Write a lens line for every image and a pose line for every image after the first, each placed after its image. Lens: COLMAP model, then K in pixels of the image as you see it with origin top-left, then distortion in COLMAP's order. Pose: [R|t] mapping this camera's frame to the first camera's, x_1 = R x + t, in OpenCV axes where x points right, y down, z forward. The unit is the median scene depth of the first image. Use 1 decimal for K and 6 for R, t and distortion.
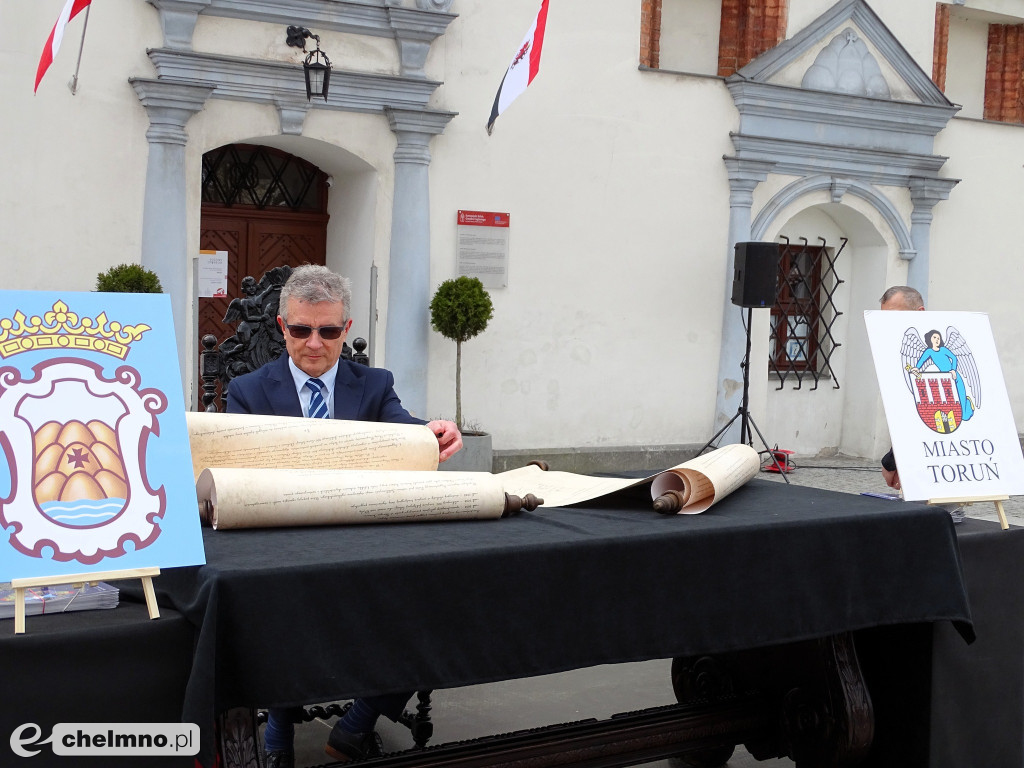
lens RADIAL K [[1471.0, 0, 546.9], [0, 1471.0, 384.7], [0, 0, 1]] dist [0.015371, 0.000000]
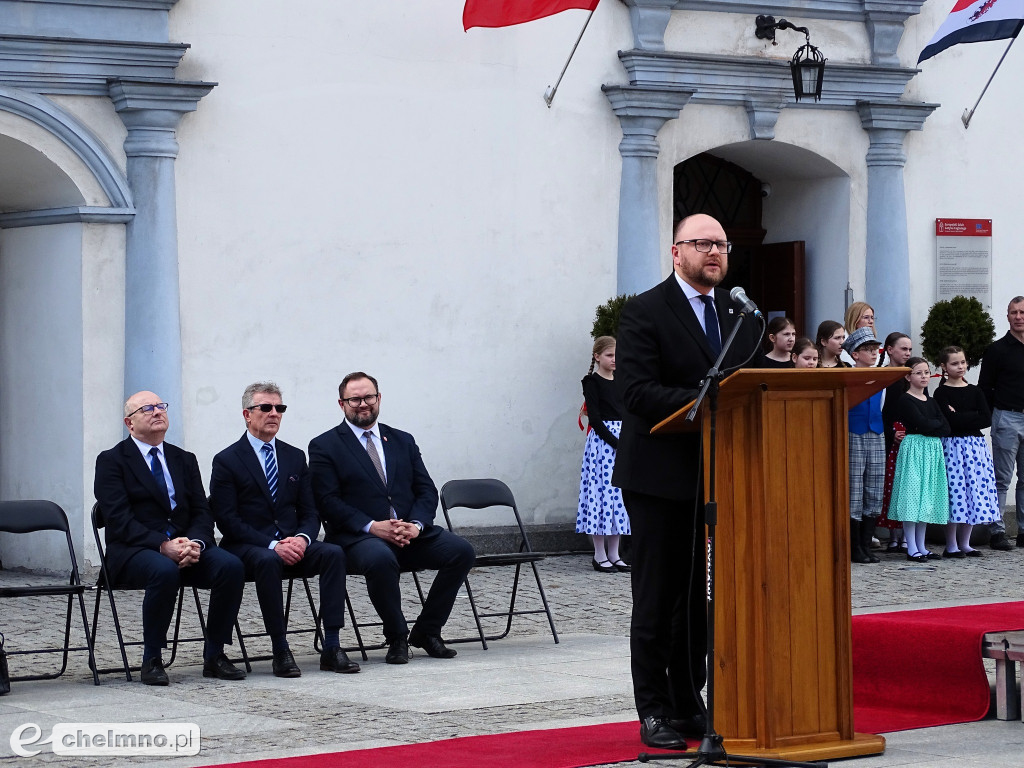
lens RADIAL K [[2714.5, 0, 511.8], [0, 2714.5, 349.2], [0, 0, 1]] dist [0.048632, 0.000000]
pose [[0.999184, -0.039479, -0.008563, -0.300151], [0.038823, 0.997021, -0.066649, 0.051069], [0.011169, 0.066262, 0.997740, -0.560028]]
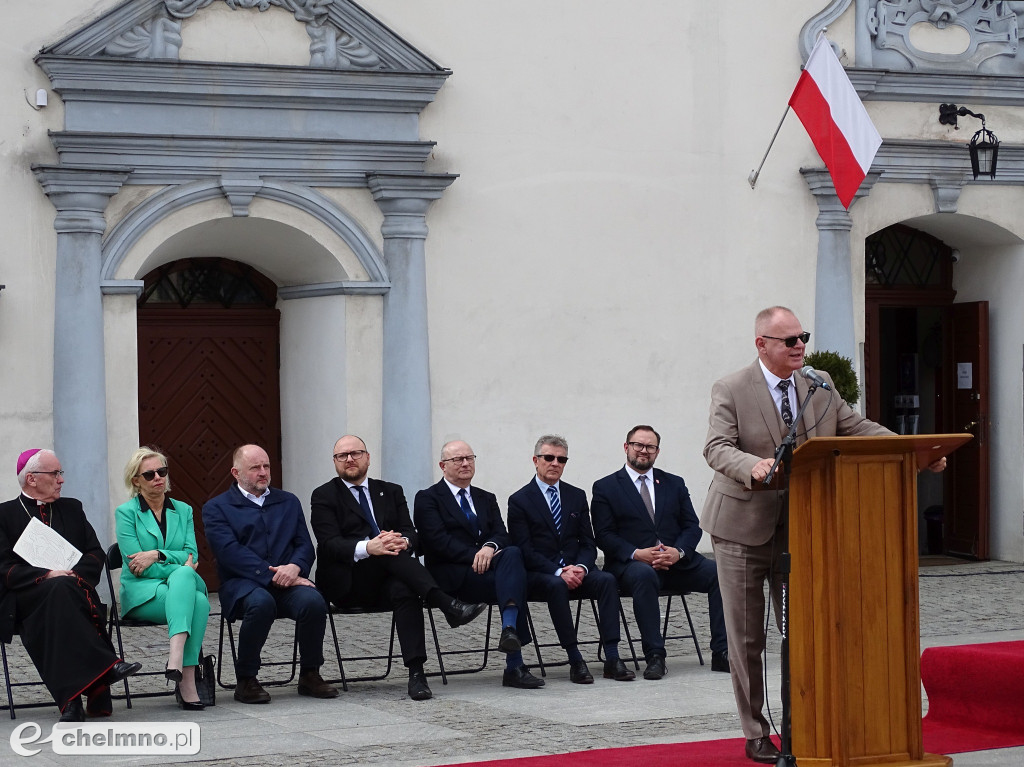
lens RADIAL K [[2352.2, 0, 503.3], [0, 2352.2, 377.8], [0, 0, 1]] dist [0.038699, 0.000000]
pose [[0.988796, -0.044457, -0.142500, -0.237513], [0.034398, 0.996790, -0.072296, 0.041523], [0.145256, 0.066585, 0.987151, -0.563945]]
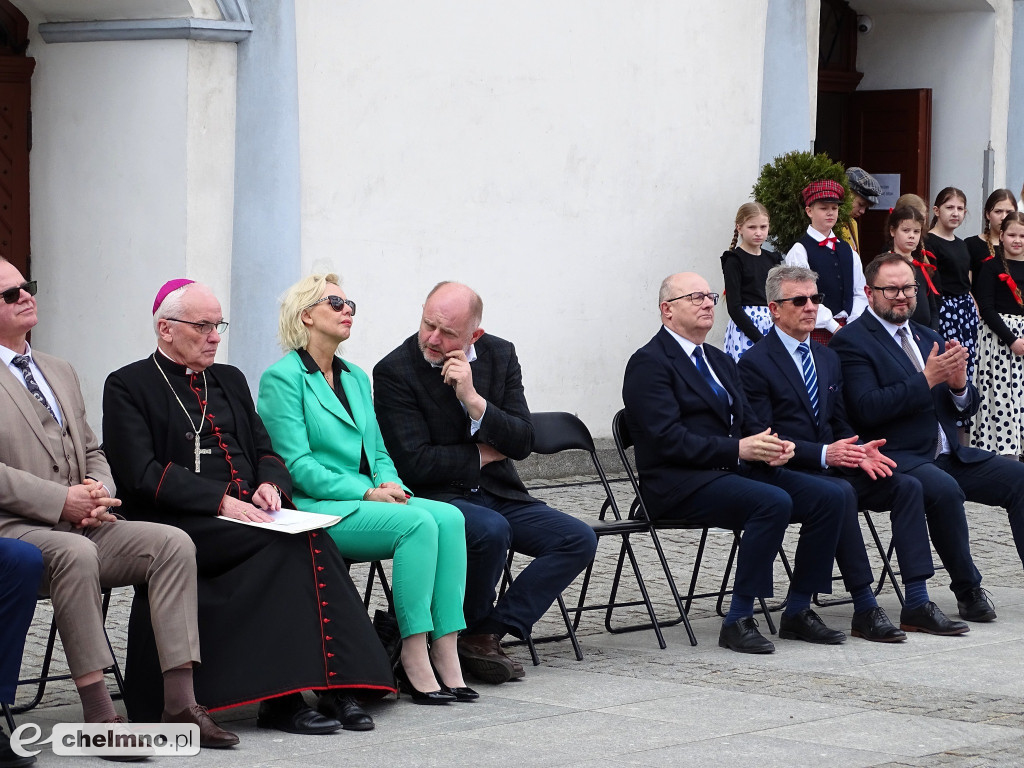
lens RADIAL K [[3143.5, 0, 517.5], [0, 3143.5, 386.2], [0, 0, 1]] dist [0.052615, 0.000000]
pose [[0.979163, -0.028169, 0.201115, -0.639754], [0.028639, 0.999590, 0.000574, 0.024337], [-0.201049, 0.005198, 0.979567, -0.410993]]
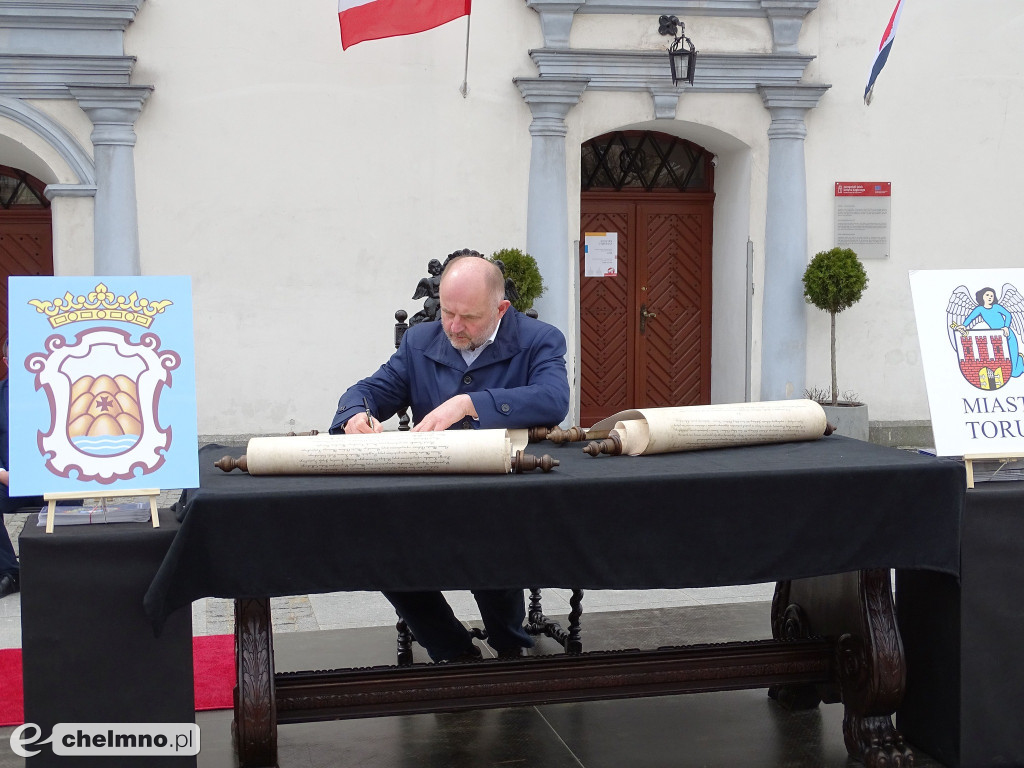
lens RADIAL K [[1471.0, 0, 513.4], [0, 1471.0, 375.1], [0, 0, 1]] dist [0.015371, 0.000000]
pose [[0.930955, -0.006344, -0.365080, 0.103808], [0.009654, 0.999927, 0.007242, 0.003849], [0.365007, -0.010267, 0.930948, -0.017495]]
